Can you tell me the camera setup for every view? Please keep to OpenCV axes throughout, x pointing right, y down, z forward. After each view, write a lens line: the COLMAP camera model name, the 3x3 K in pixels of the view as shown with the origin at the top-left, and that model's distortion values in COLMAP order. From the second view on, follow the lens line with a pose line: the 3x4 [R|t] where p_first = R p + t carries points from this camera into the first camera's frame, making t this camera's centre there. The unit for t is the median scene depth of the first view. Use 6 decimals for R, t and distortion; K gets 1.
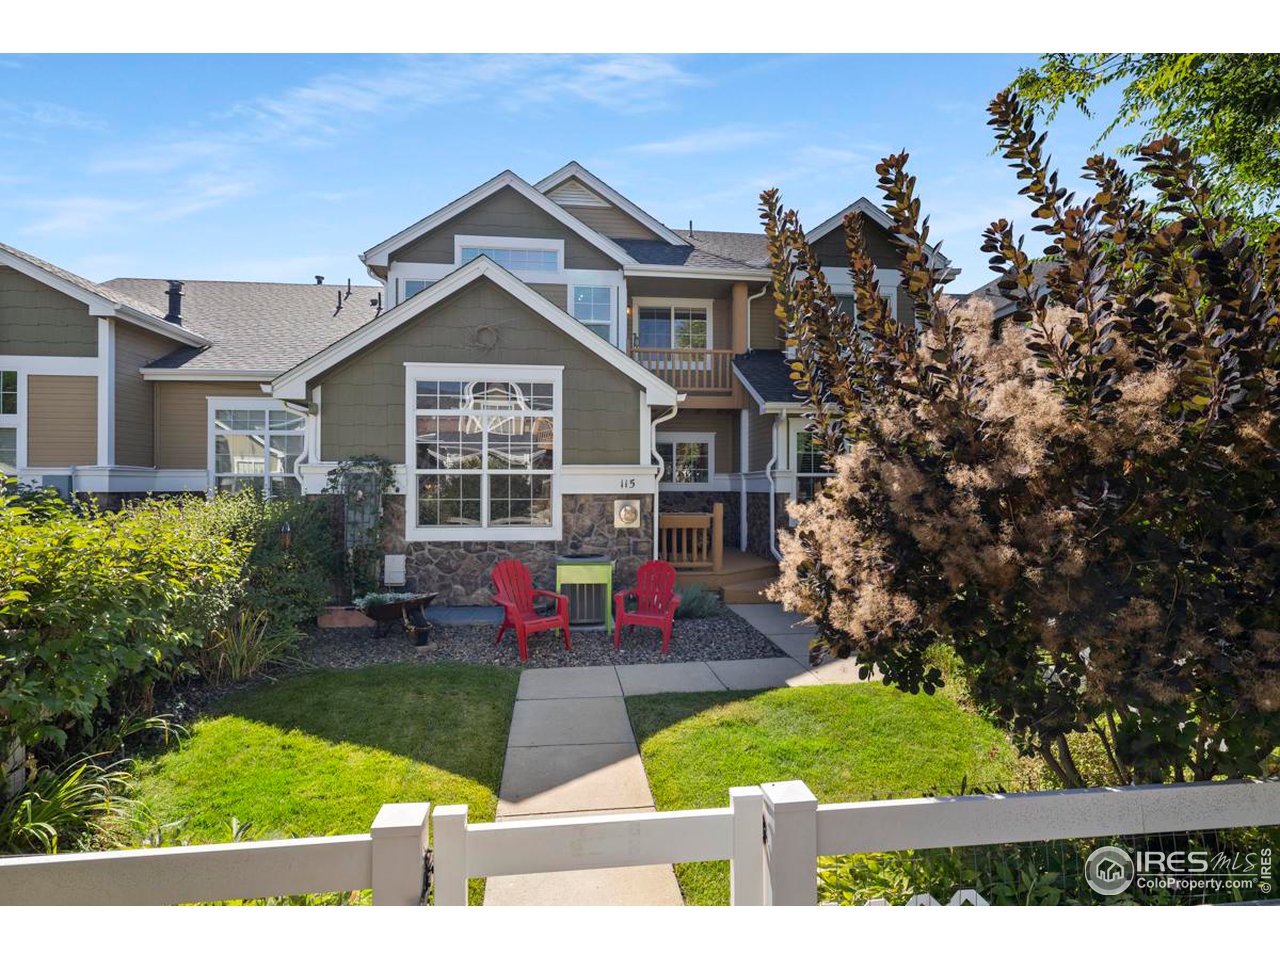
lens RADIAL K [[544.4, 0, 634.4], [0, 544.4, 479.5], [0, 0, 1]] dist [0.000447, 0.000101]
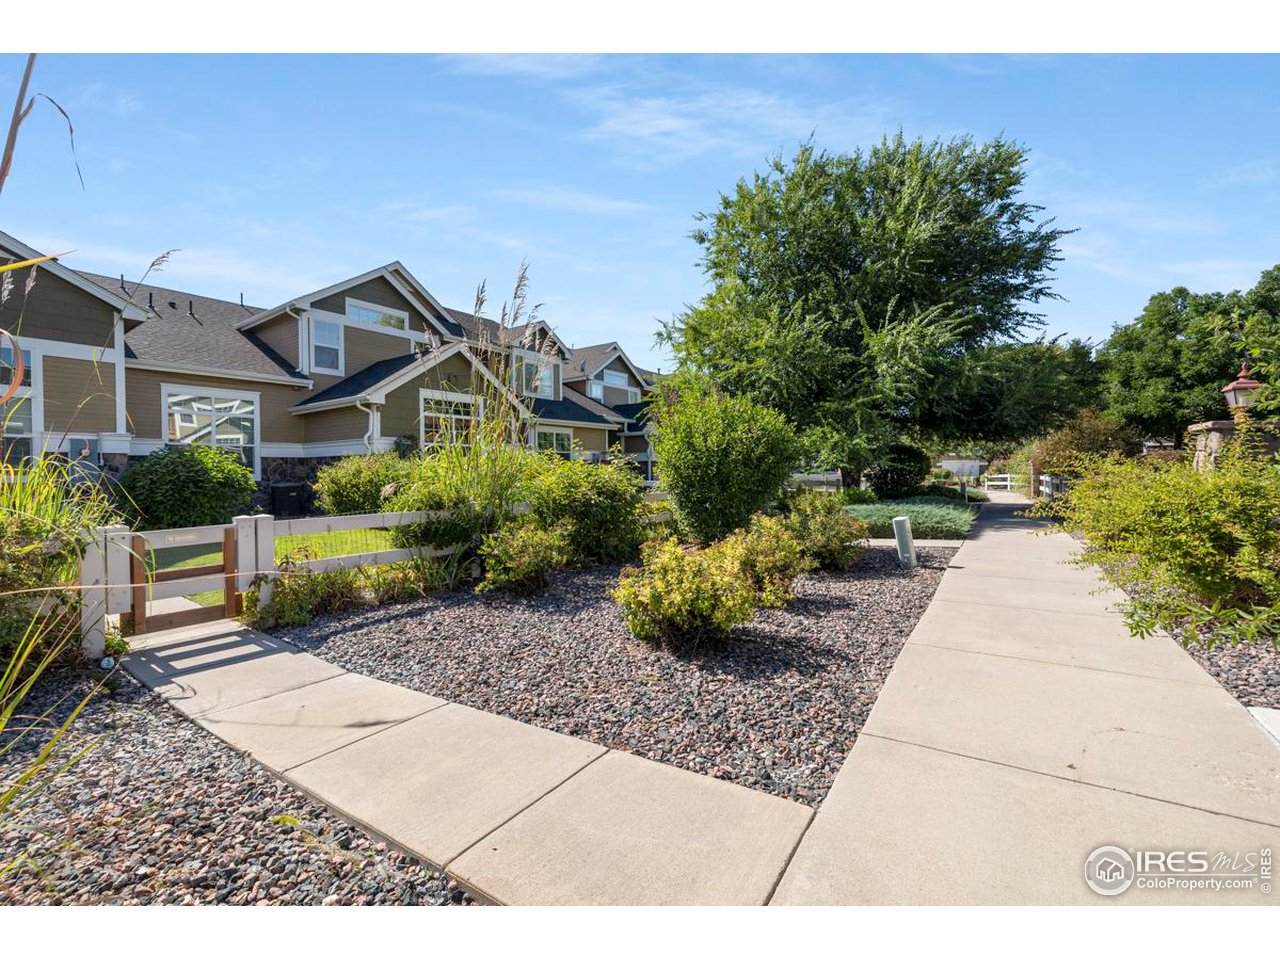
lens RADIAL K [[544.4, 0, 634.4], [0, 544.4, 479.5], [0, 0, 1]] dist [0.000447, 0.000101]
pose [[0.650003, -0.014788, 0.759788, -1.013976], [0.006805, 0.999884, 0.013640, 0.065455], [-0.759901, -0.003696, 0.650028, -0.671373]]
